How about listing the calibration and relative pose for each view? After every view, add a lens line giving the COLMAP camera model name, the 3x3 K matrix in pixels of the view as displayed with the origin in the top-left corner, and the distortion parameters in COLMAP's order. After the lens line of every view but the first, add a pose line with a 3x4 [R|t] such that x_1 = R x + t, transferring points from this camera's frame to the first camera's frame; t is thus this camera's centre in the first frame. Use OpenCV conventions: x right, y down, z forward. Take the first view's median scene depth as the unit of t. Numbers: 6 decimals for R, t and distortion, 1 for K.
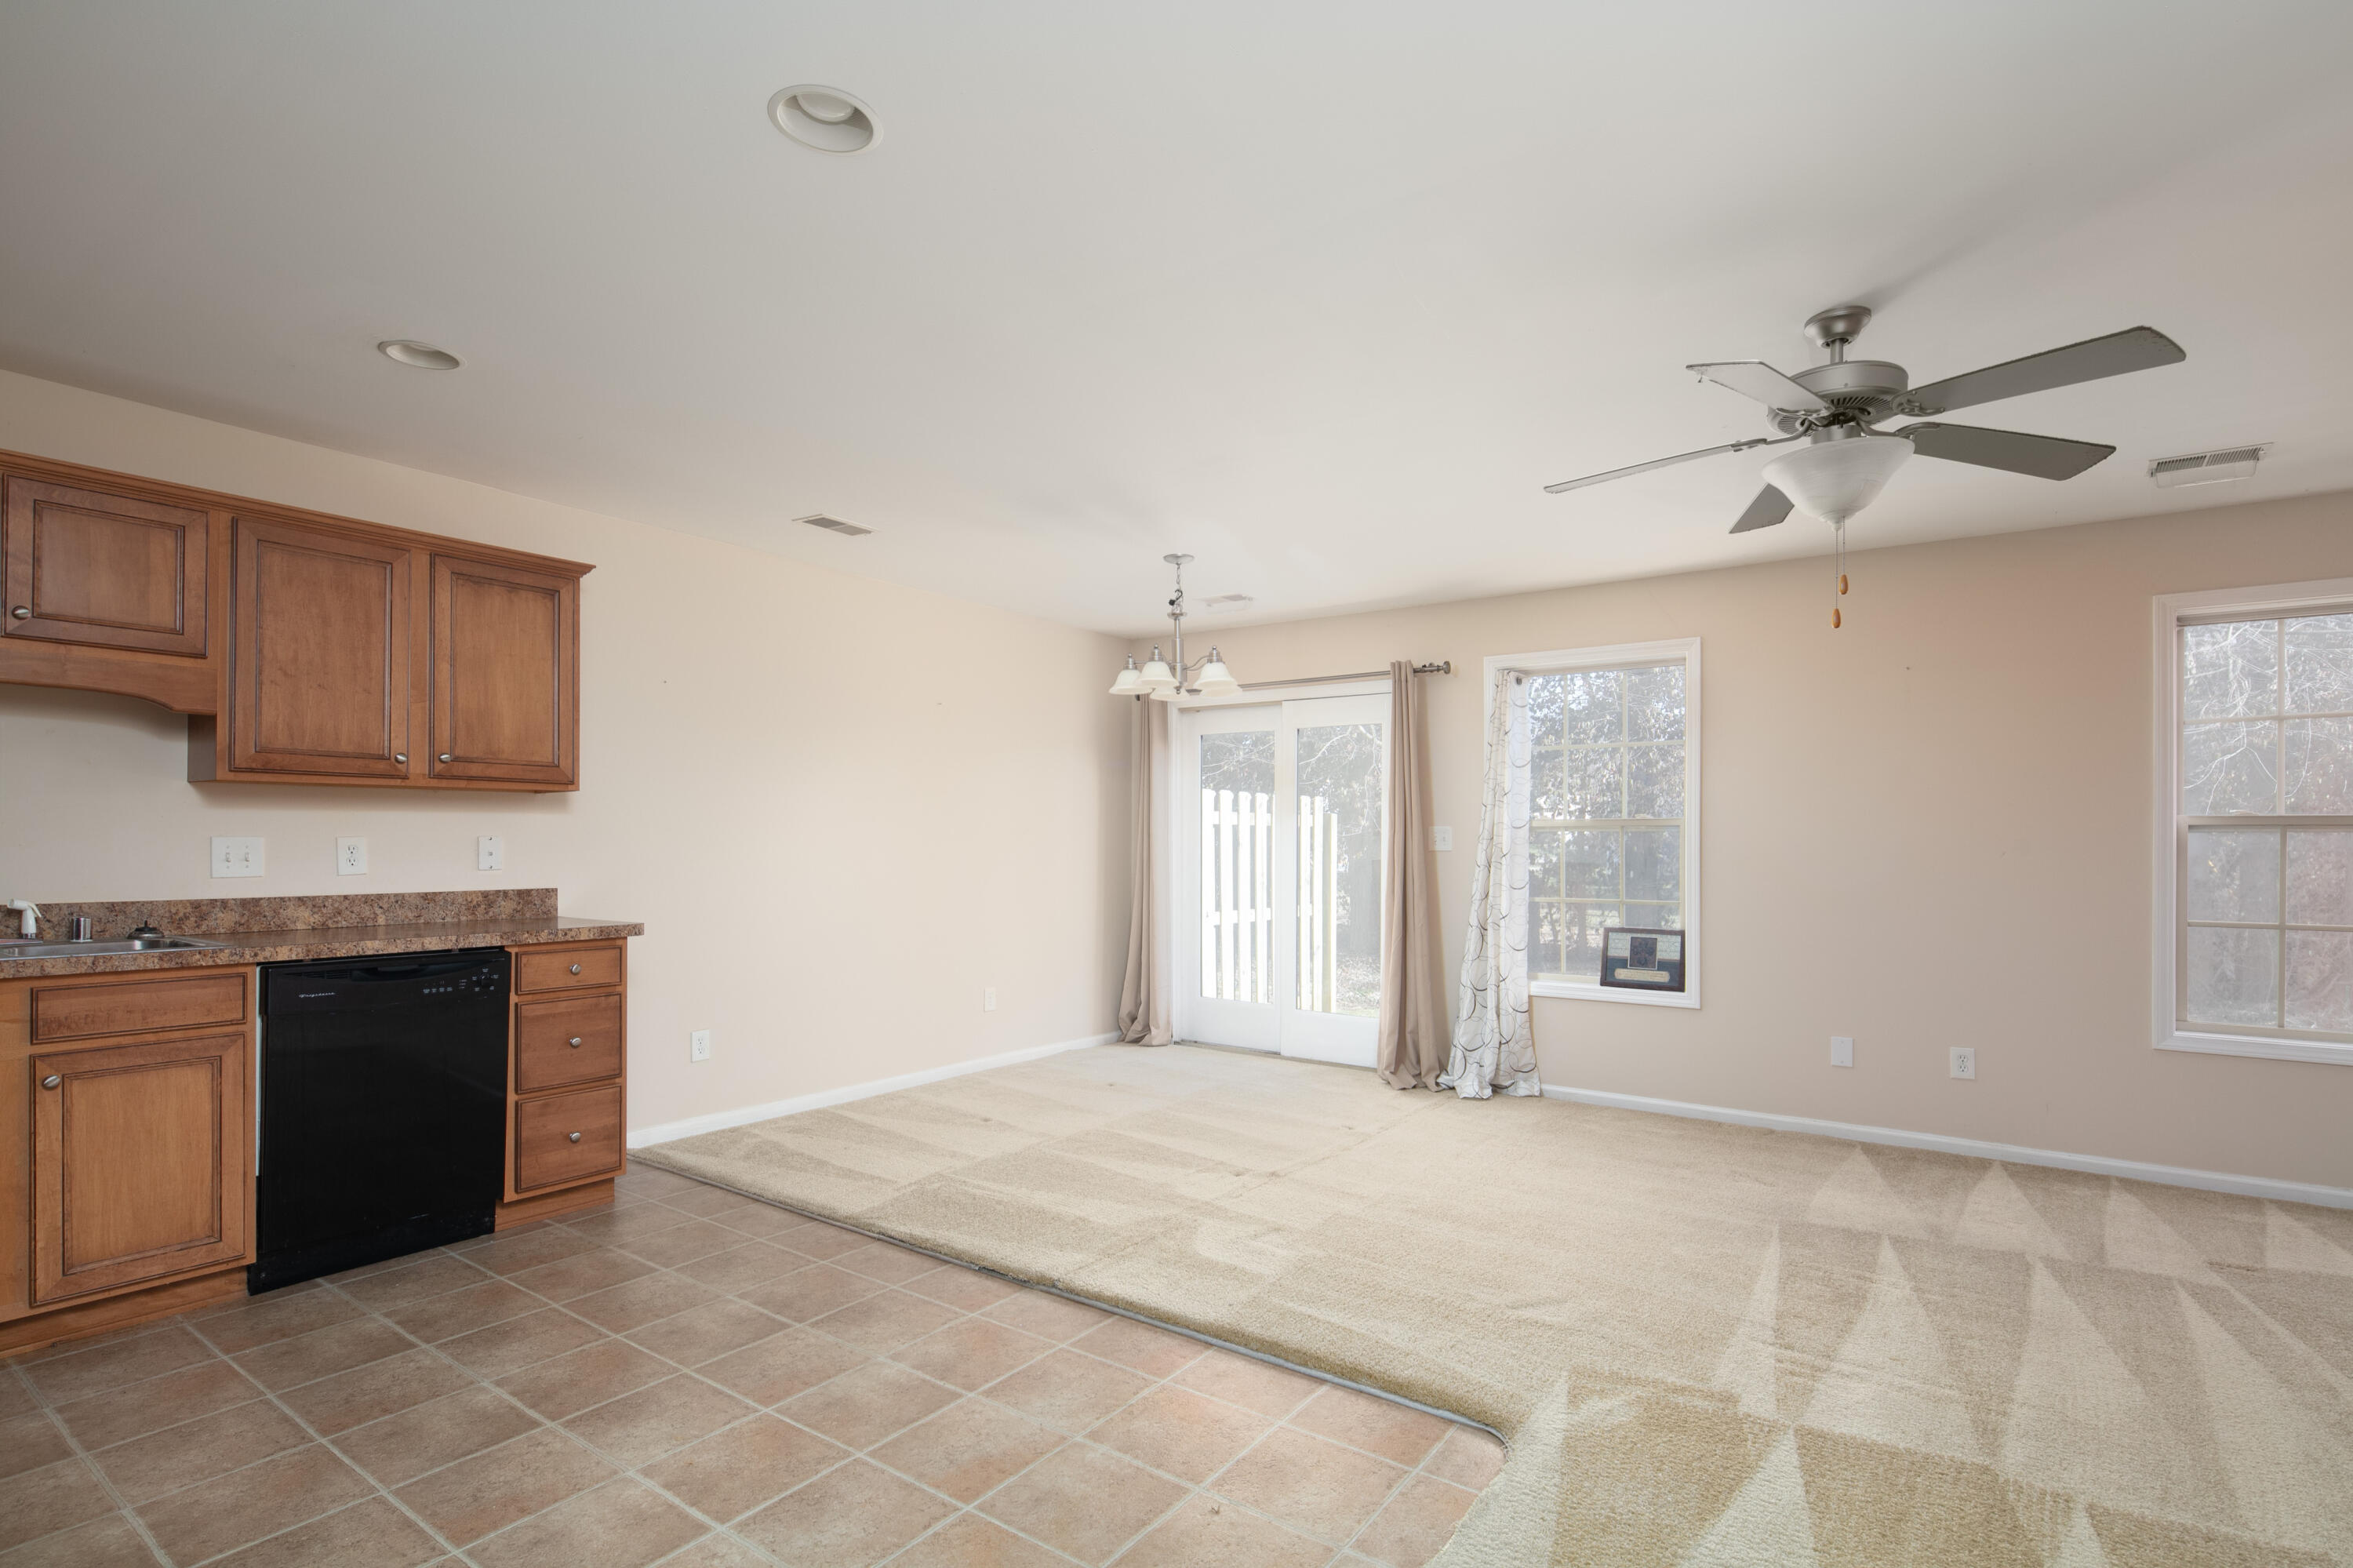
lens RADIAL K [[1137.2, 0, 1171.9], [0, 1137.2, 836.6], [0, 0, 1]] dist [0.003607, -0.005847]
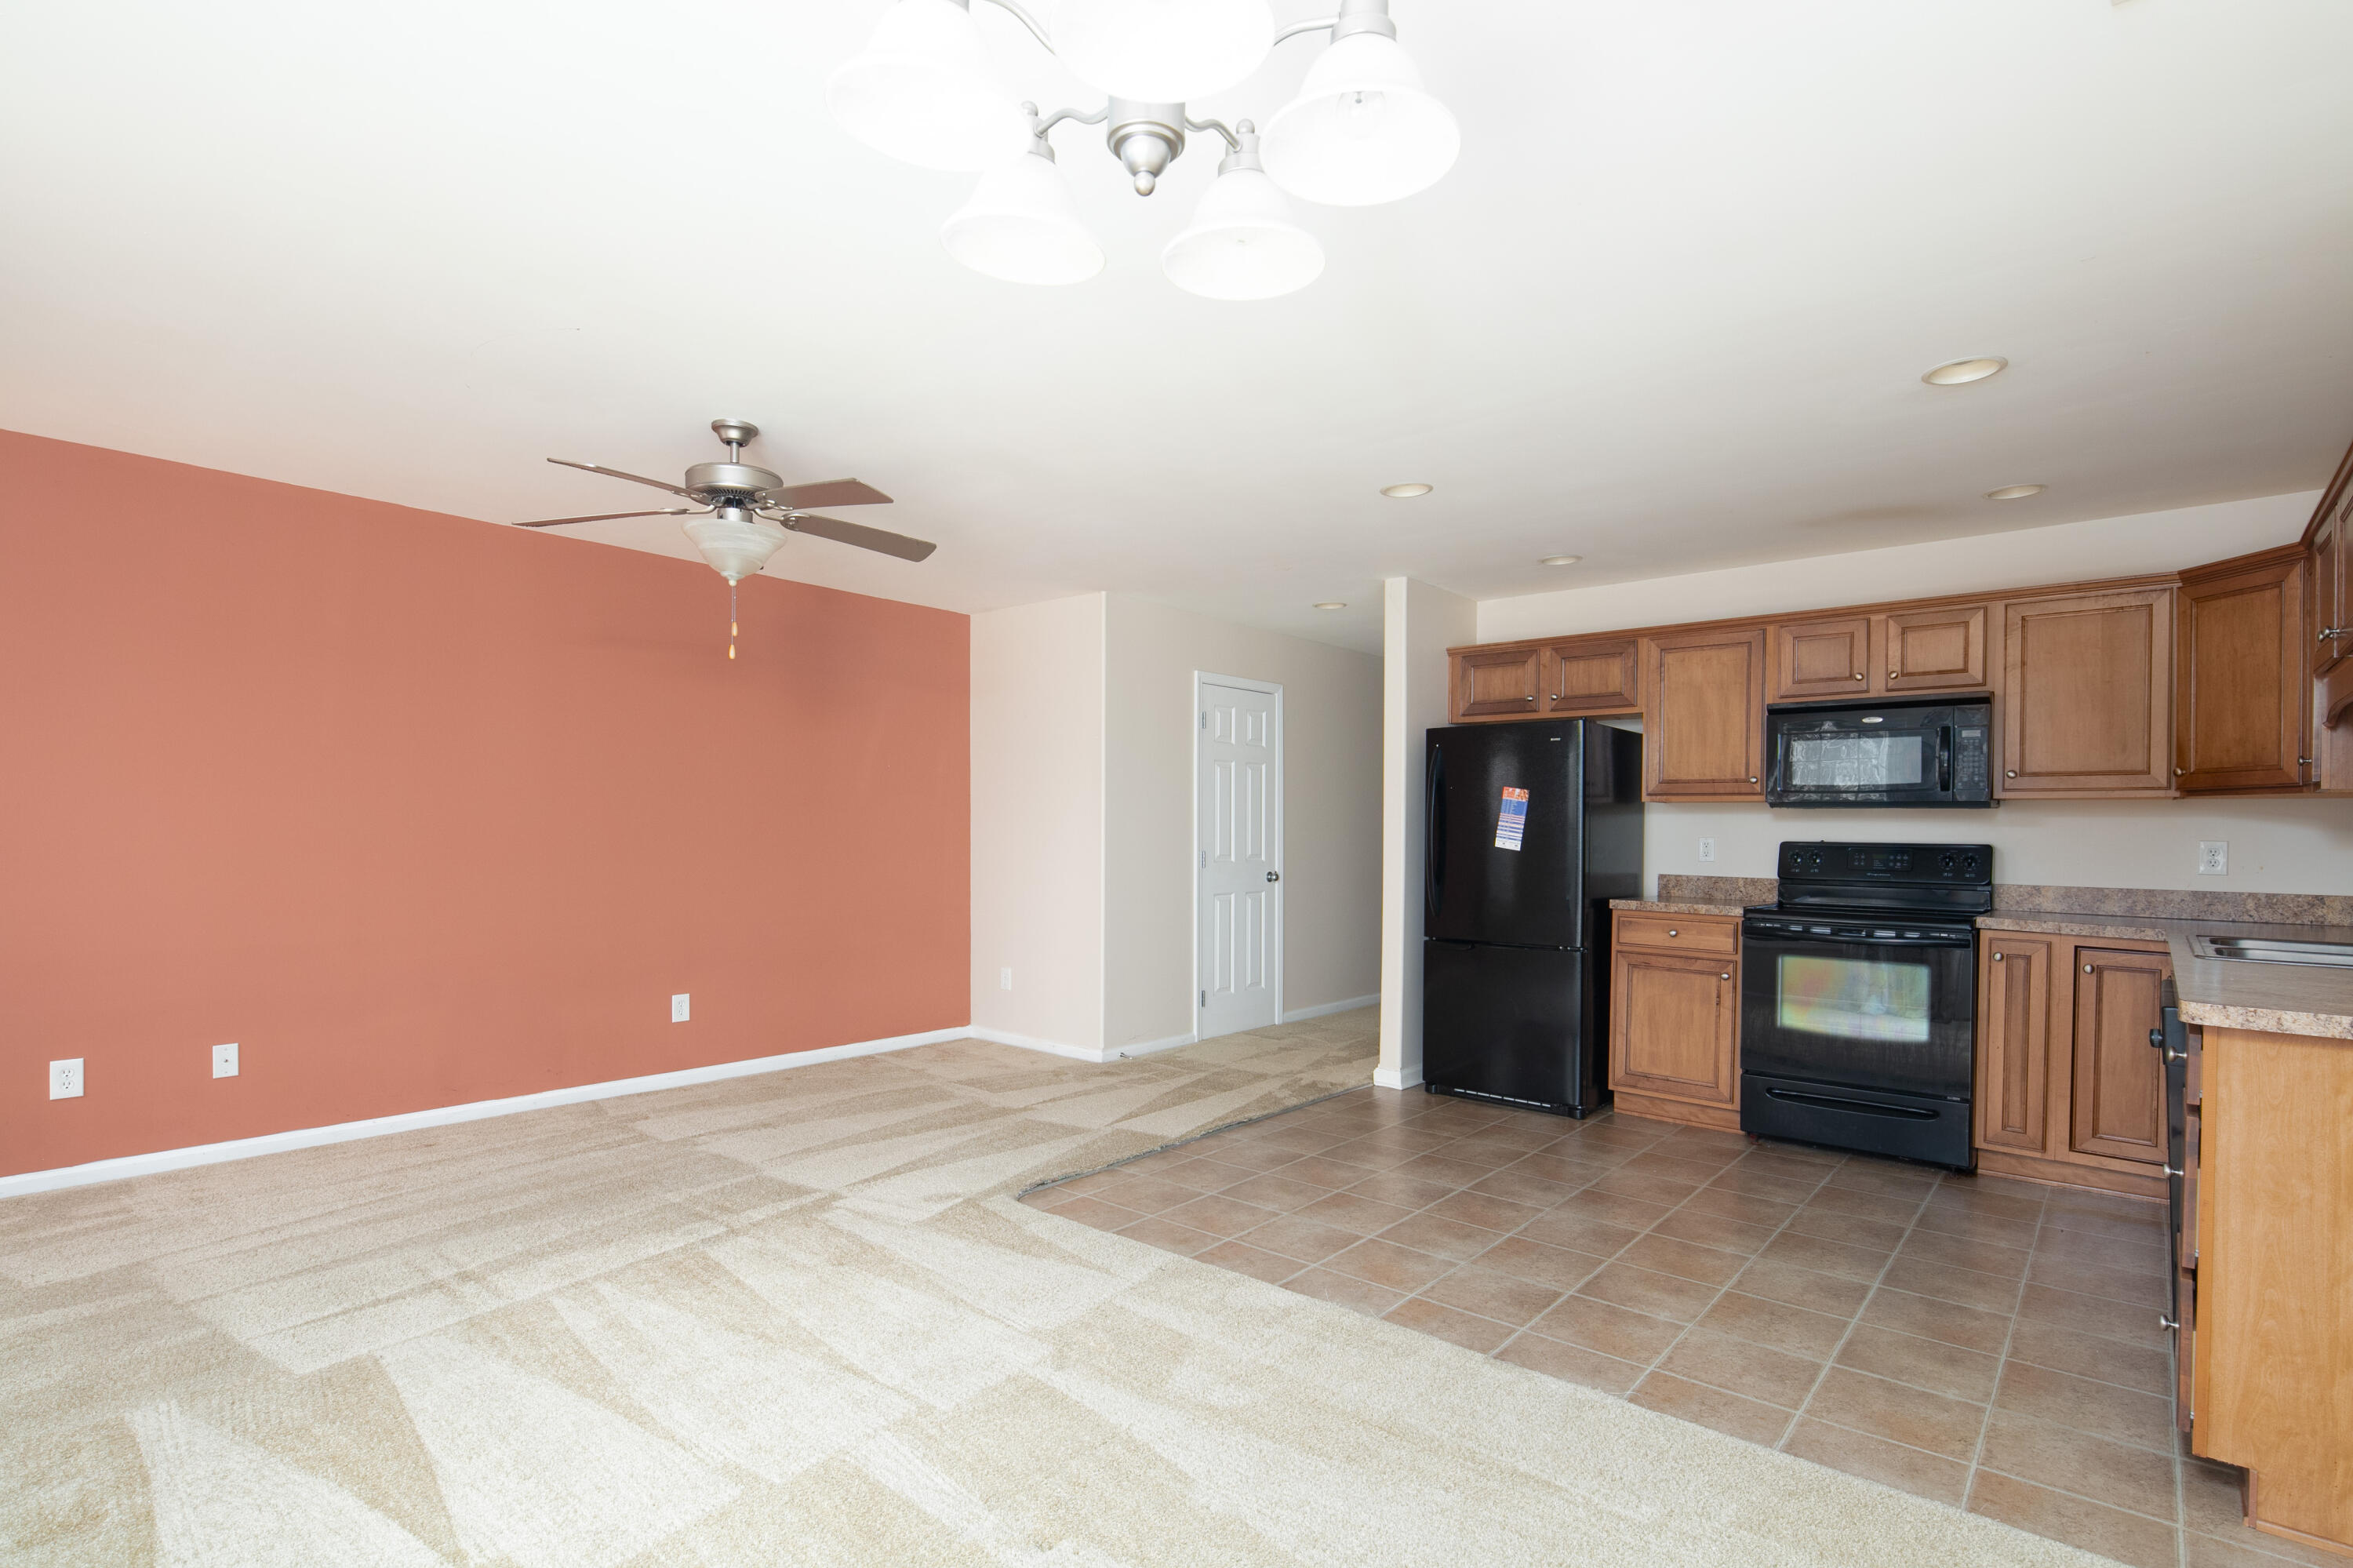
lens RADIAL K [[1133.5, 0, 1169.5], [0, 1133.5, 822.4], [0, 0, 1]] dist [-0.002357, -0.001541]
pose [[-0.996230, -0.019417, 0.084549, -0.028376], [-0.020178, 0.999763, -0.008159, 0.006970], [-0.084370, -0.009834, -0.996386, 1.604148]]
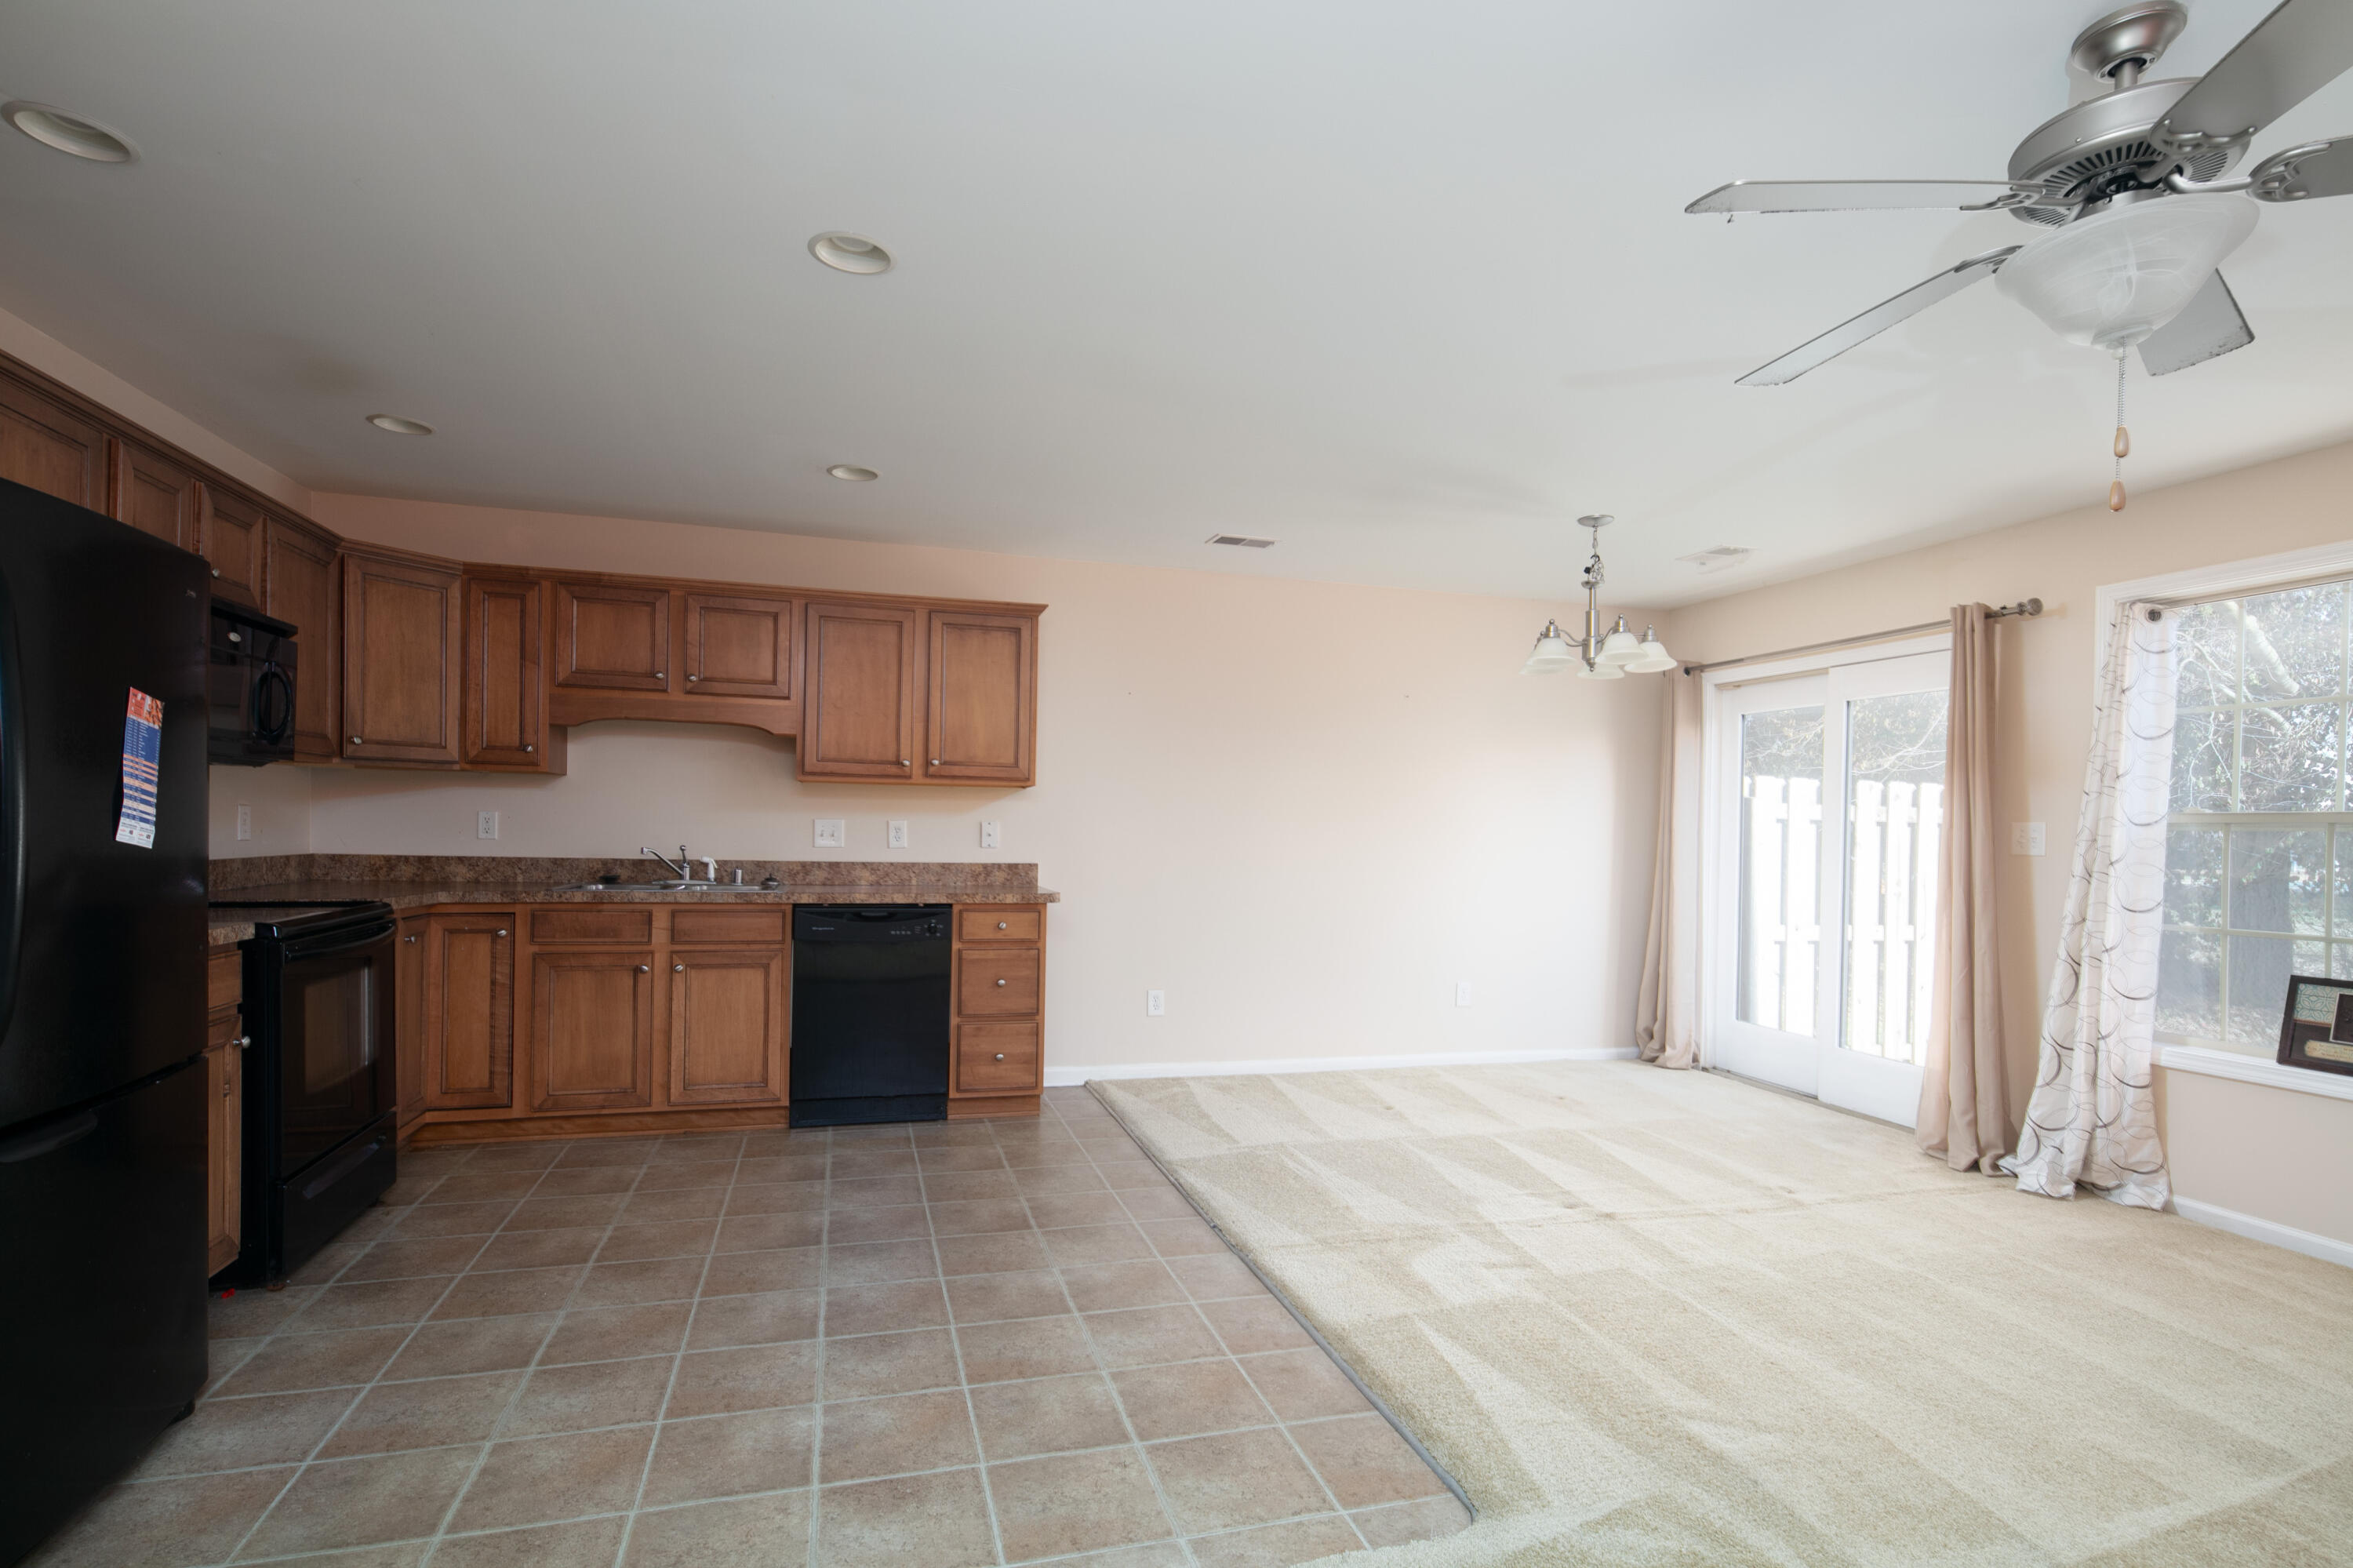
lens RADIAL K [[1137.2, 0, 1171.9], [0, 1137.2, 836.6], [0, 0, 1]] dist [0.003607, -0.005847]
pose [[0.784922, 0.016202, -0.619383, 0.398158], [-0.014347, 0.999865, 0.007973, 0.003812], [0.619428, 0.002628, 0.785049, 0.114381]]
